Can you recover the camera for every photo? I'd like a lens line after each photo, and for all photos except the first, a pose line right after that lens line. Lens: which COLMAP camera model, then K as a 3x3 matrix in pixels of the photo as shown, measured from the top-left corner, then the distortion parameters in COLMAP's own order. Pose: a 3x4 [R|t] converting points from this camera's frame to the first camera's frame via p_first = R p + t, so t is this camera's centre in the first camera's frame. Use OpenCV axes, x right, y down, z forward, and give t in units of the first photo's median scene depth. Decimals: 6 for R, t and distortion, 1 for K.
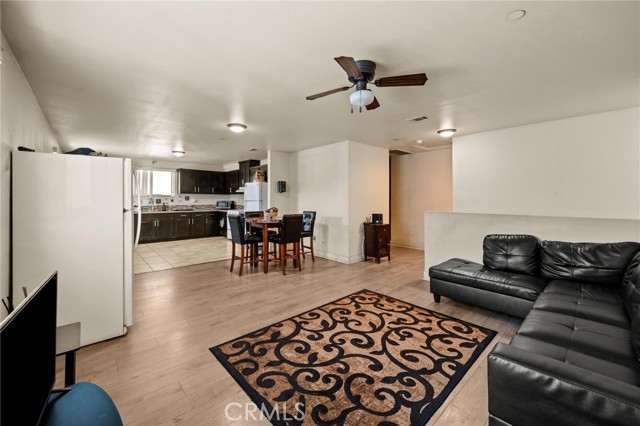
lens RADIAL K [[254.9, 0, 323.2], [0, 254.9, 195.7], [0, 0, 1]] dist [0.000320, 0.000024]
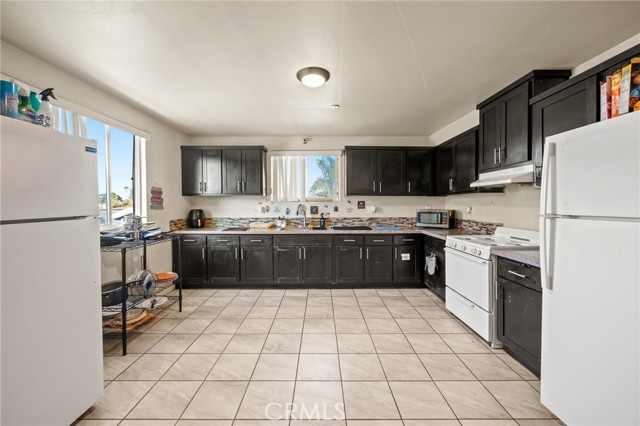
lens RADIAL K [[254.9, 0, 319.7], [0, 254.9, 208.7], [0, 0, 1]] dist [0.000320, 0.000024]
pose [[0.733637, 0.007877, -0.679496, -0.247657], [0.008844, 0.999737, 0.021139, 0.006870], [0.679484, -0.021518, 0.733375, 0.572825]]
